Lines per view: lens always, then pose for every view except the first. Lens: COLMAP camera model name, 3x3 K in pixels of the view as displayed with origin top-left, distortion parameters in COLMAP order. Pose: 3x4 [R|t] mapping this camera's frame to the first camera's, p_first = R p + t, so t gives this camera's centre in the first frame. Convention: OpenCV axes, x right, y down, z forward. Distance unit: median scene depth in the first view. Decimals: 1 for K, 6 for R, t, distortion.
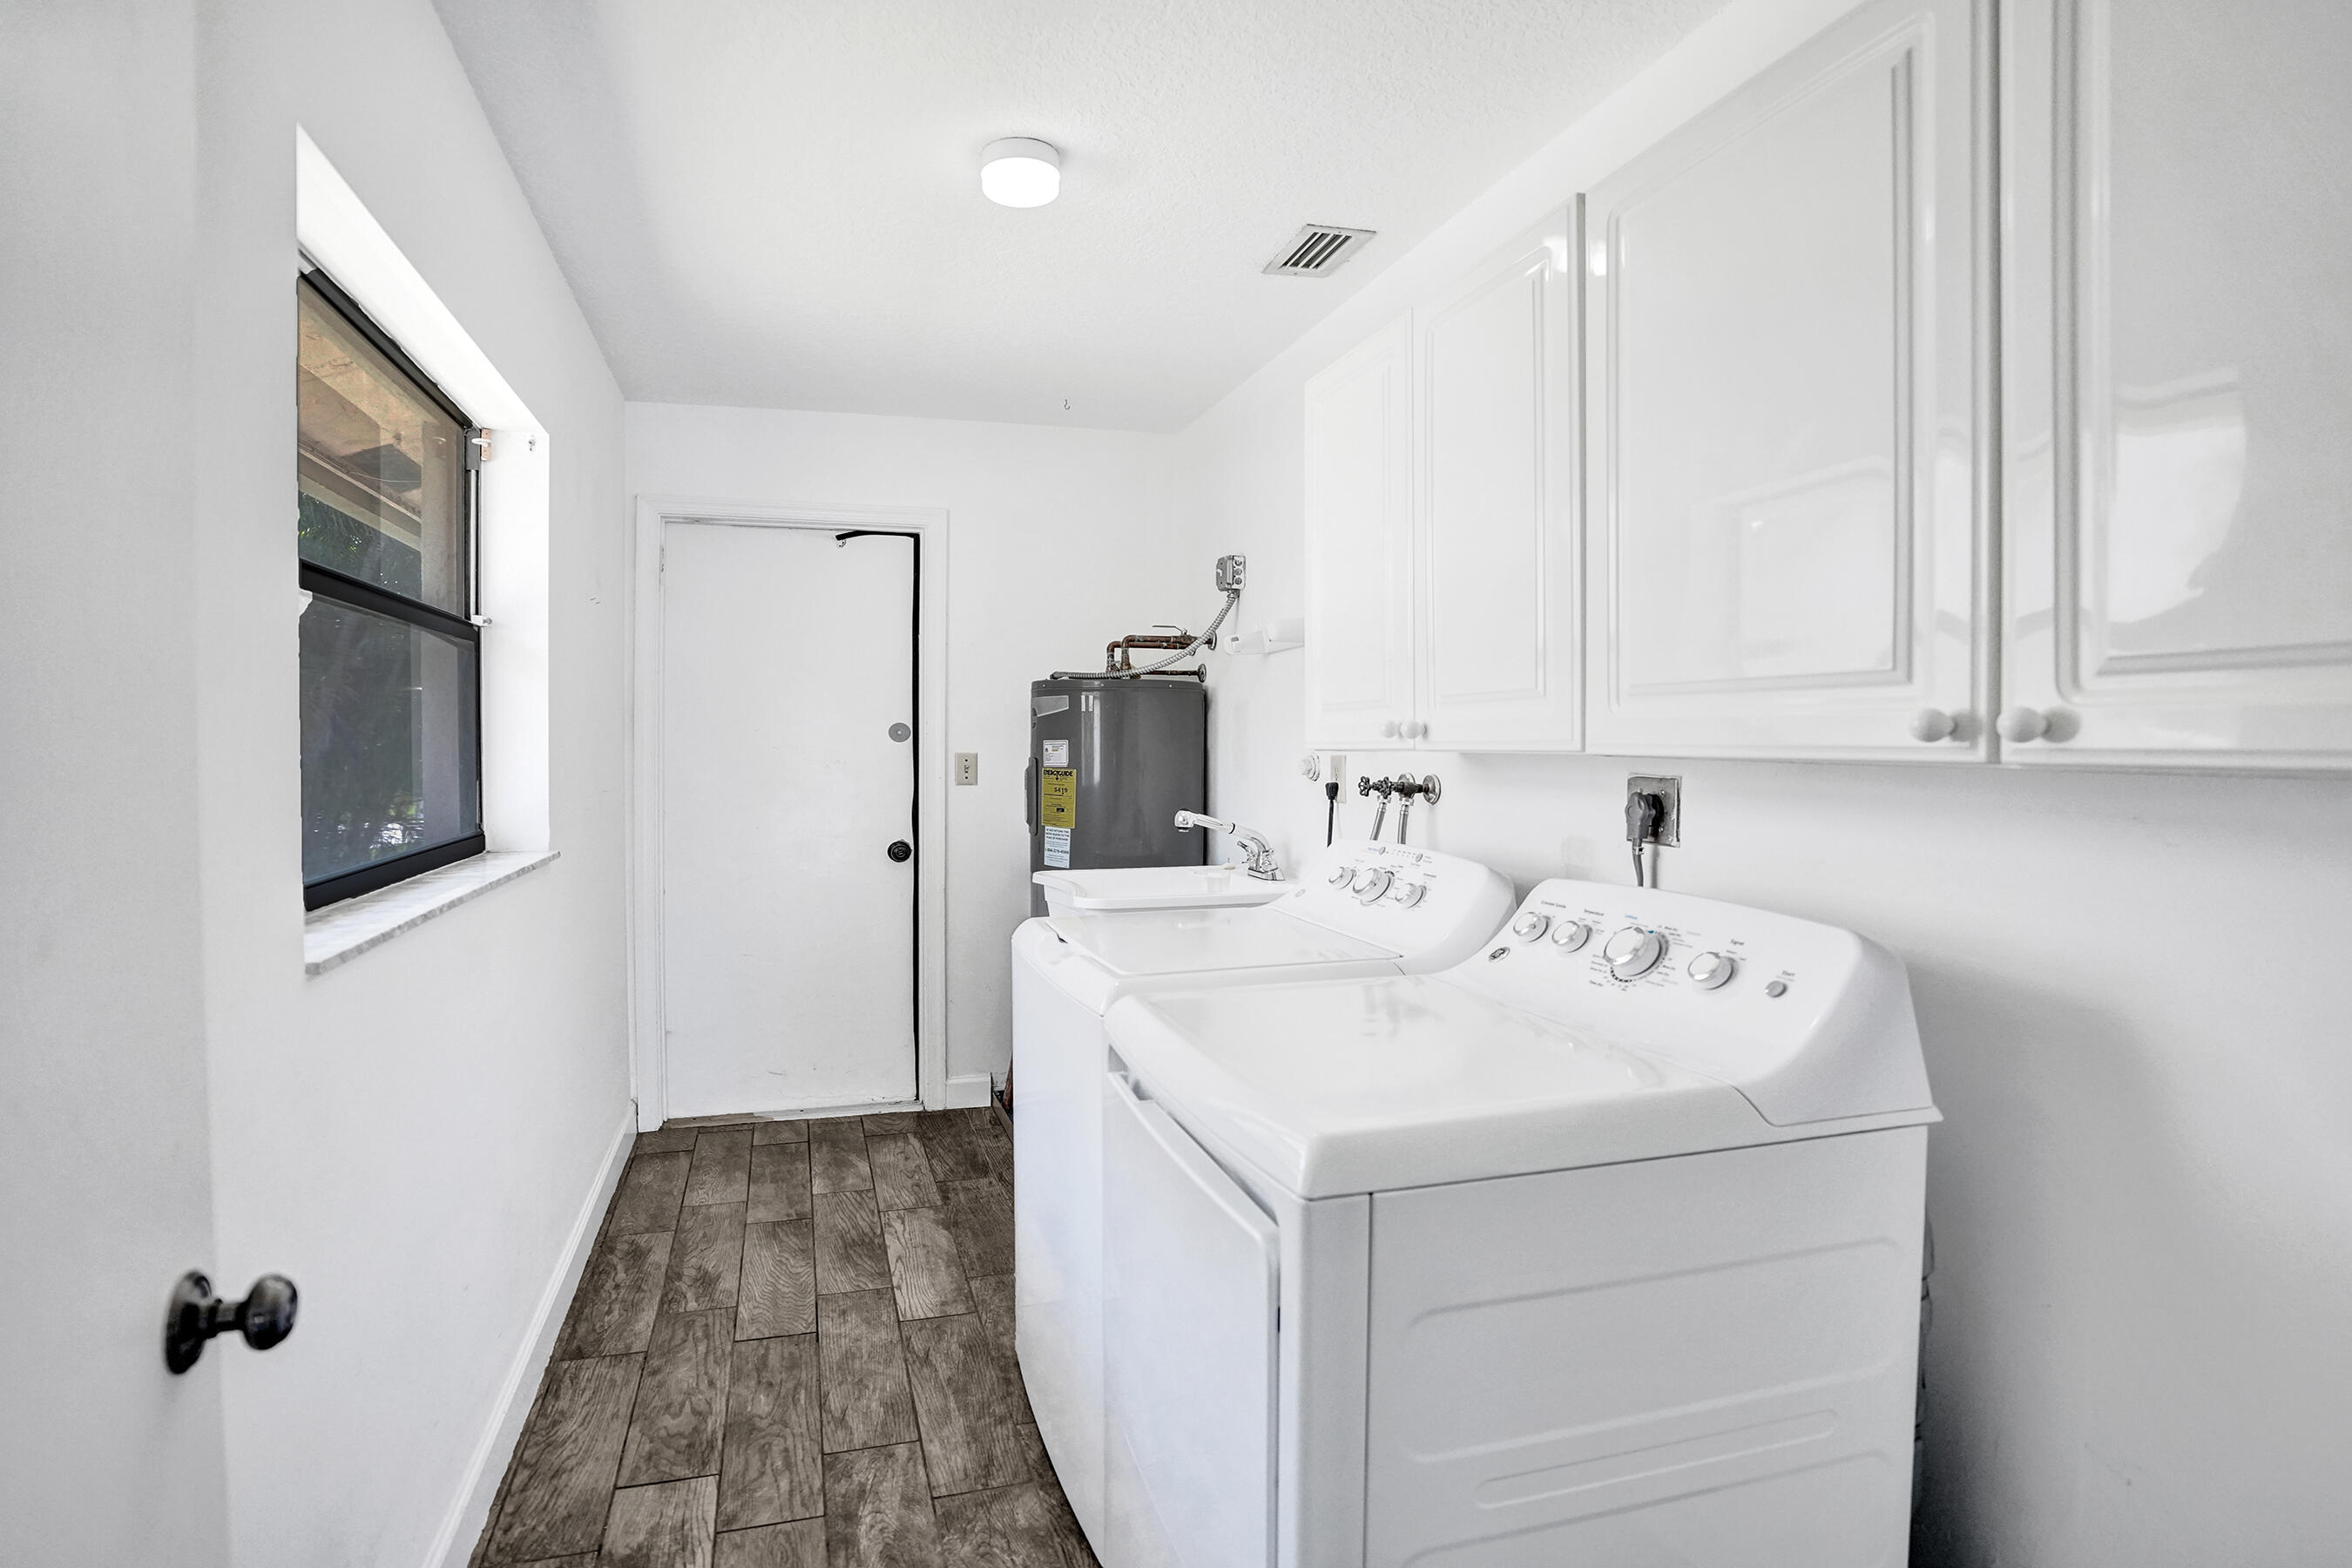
lens RADIAL K [[1288.9, 0, 1179.6], [0, 1288.9, 774.5], [0, 0, 1]] dist [-0.060503, 0.014524]
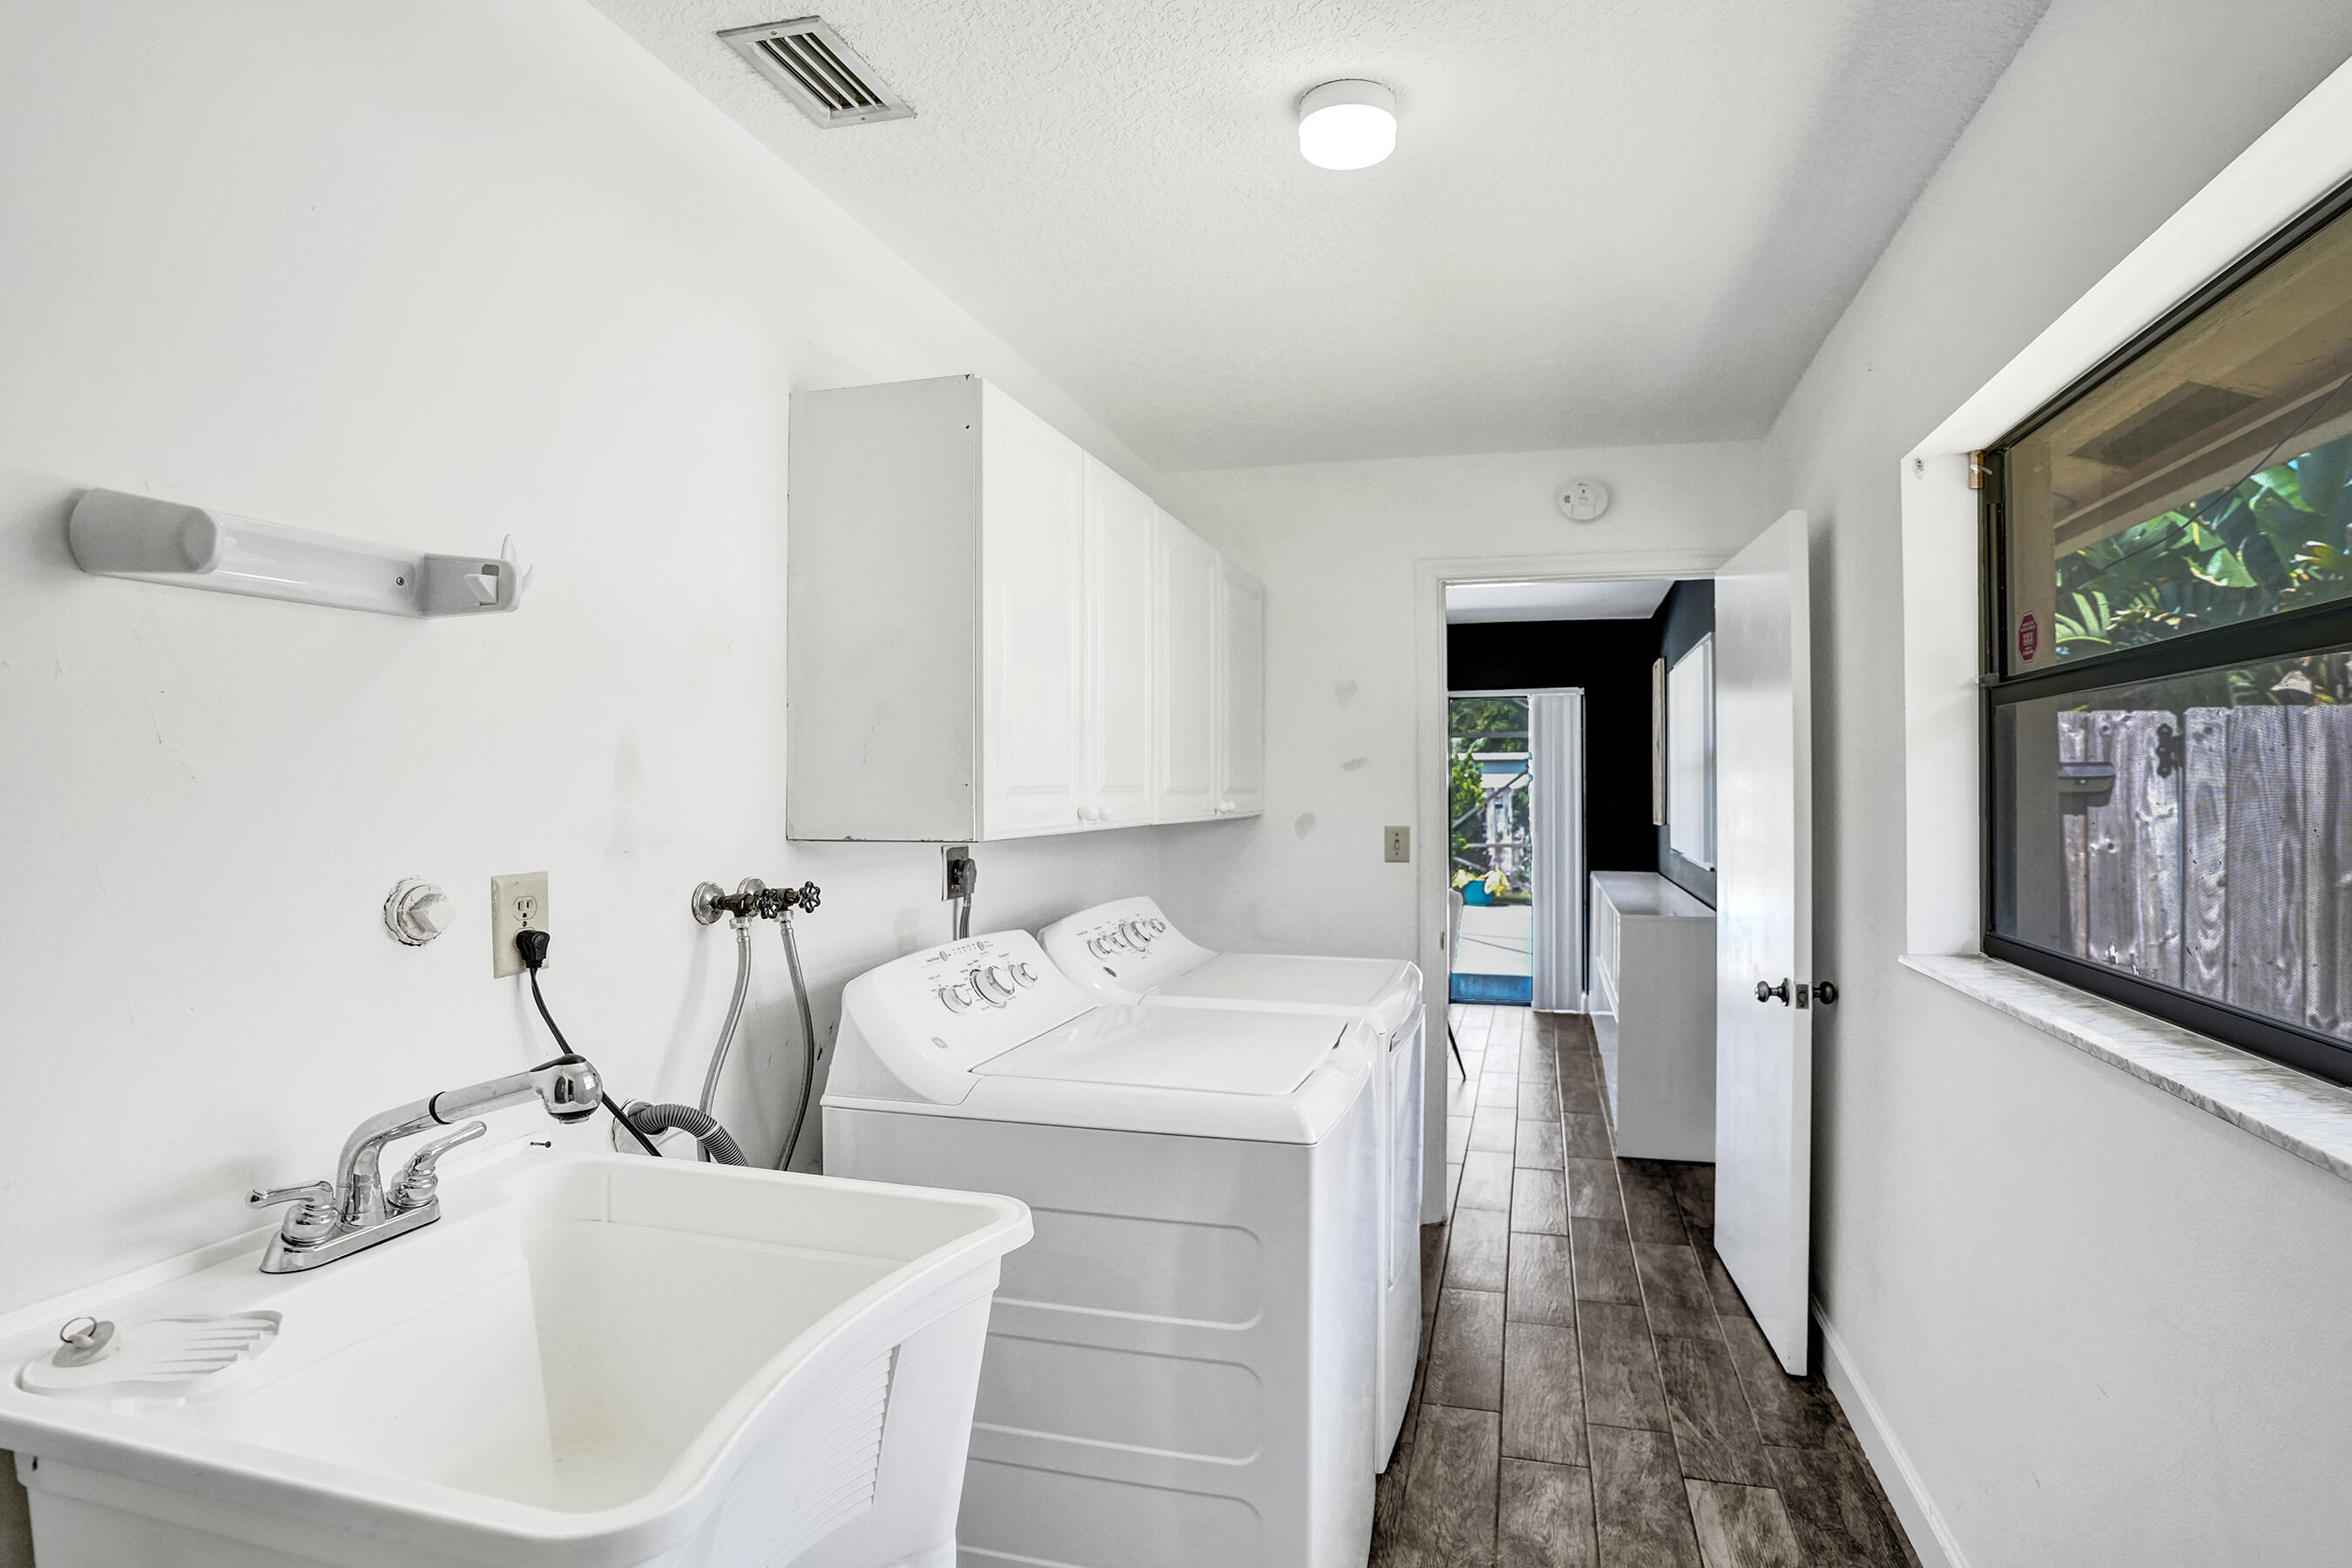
lens RADIAL K [[1288.9, 0, 1179.6], [0, 1288.9, 774.5], [0, 0, 1]] dist [-0.060503, 0.014524]
pose [[-0.845800, 0.005182, 0.533476, -0.528318], [0.016506, 0.999728, 0.016458, -0.093069], [-0.533245, 0.022726, -0.845655, 1.996887]]
